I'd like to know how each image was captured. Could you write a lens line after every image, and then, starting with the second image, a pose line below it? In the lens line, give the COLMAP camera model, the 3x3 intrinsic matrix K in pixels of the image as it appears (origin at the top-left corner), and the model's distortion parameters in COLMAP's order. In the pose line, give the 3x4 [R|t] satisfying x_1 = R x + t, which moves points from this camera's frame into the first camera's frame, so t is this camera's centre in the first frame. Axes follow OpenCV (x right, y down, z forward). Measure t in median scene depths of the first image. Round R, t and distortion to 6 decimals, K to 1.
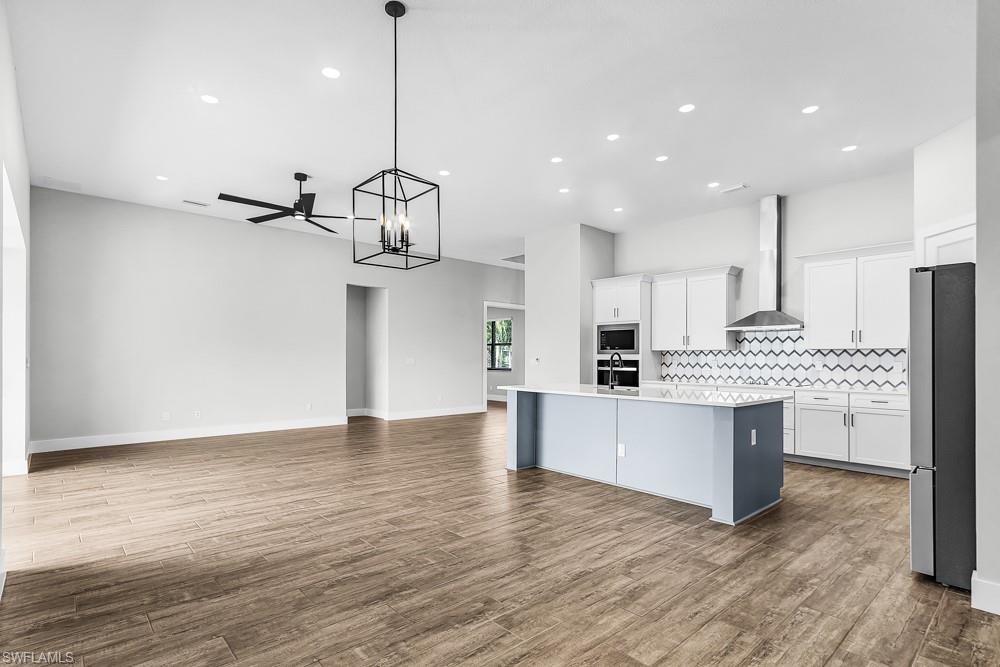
lens RADIAL K [[493.2, 0, 486.1], [0, 493.2, 354.8], [0, 0, 1]] dist [0.002578, 0.001473]
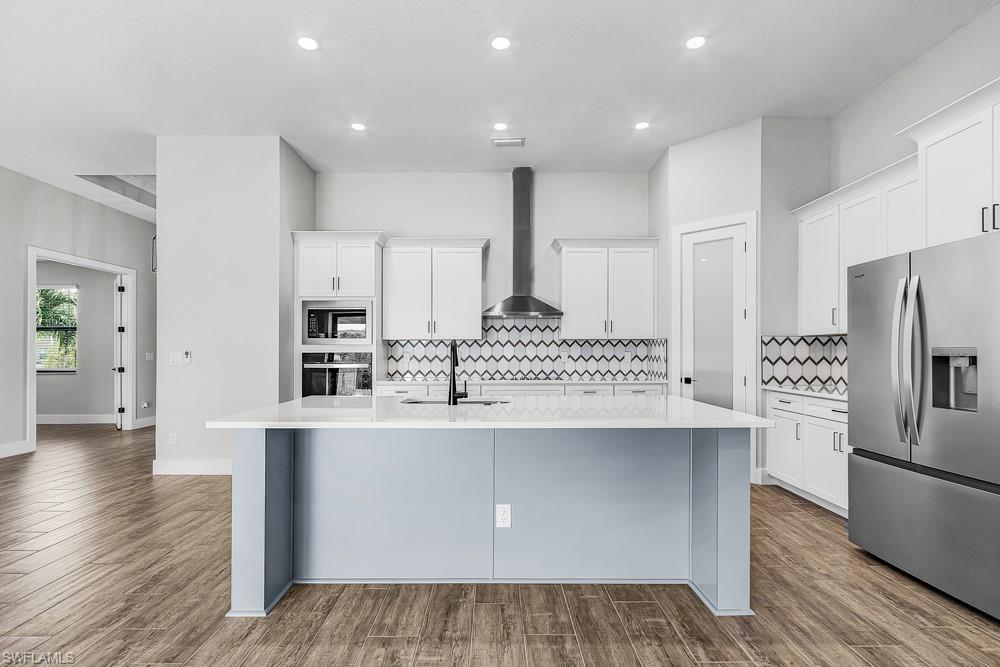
lens RADIAL K [[465.9, 0, 497.7], [0, 465.9, 353.3], [0, 0, 1]] dist [0.007220, -0.002358]
pose [[0.658785, -0.011143, 0.752248, -0.109684], [0.000645, 0.999898, 0.014247, 0.002743], [-0.752331, -0.008901, 0.658726, 0.596660]]
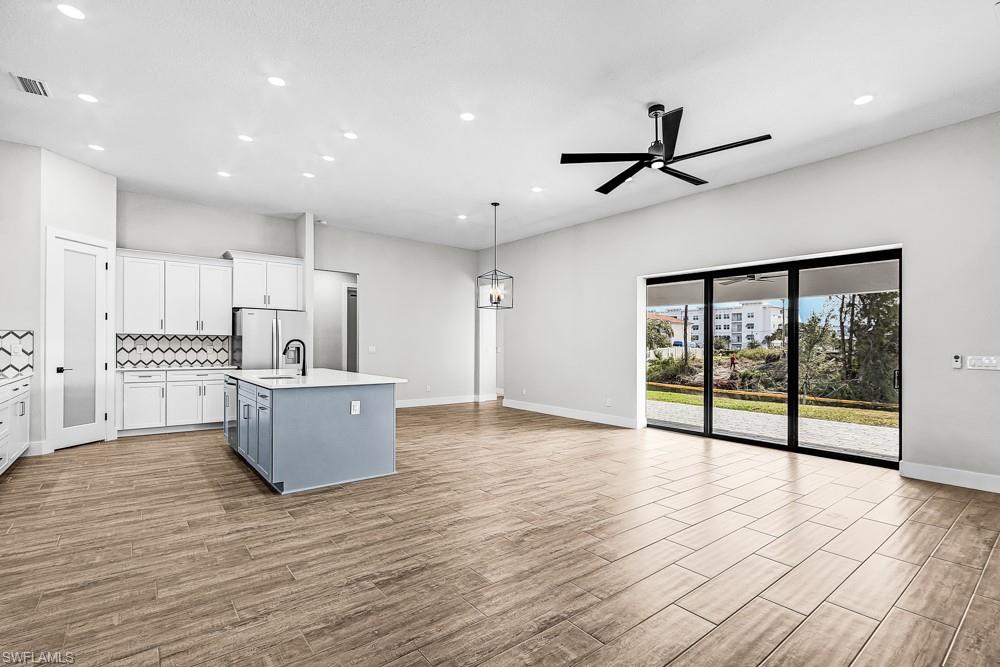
lens RADIAL K [[465.9, 0, 503.7], [0, 465.9, 349.9], [0, 0, 1]] dist [0.007220, -0.002358]
pose [[-0.998488, -0.017357, 0.052164, -0.196356], [-0.017339, 0.999849, 0.000801, 0.007928], [-0.052170, -0.000105, -0.998638, 1.890863]]
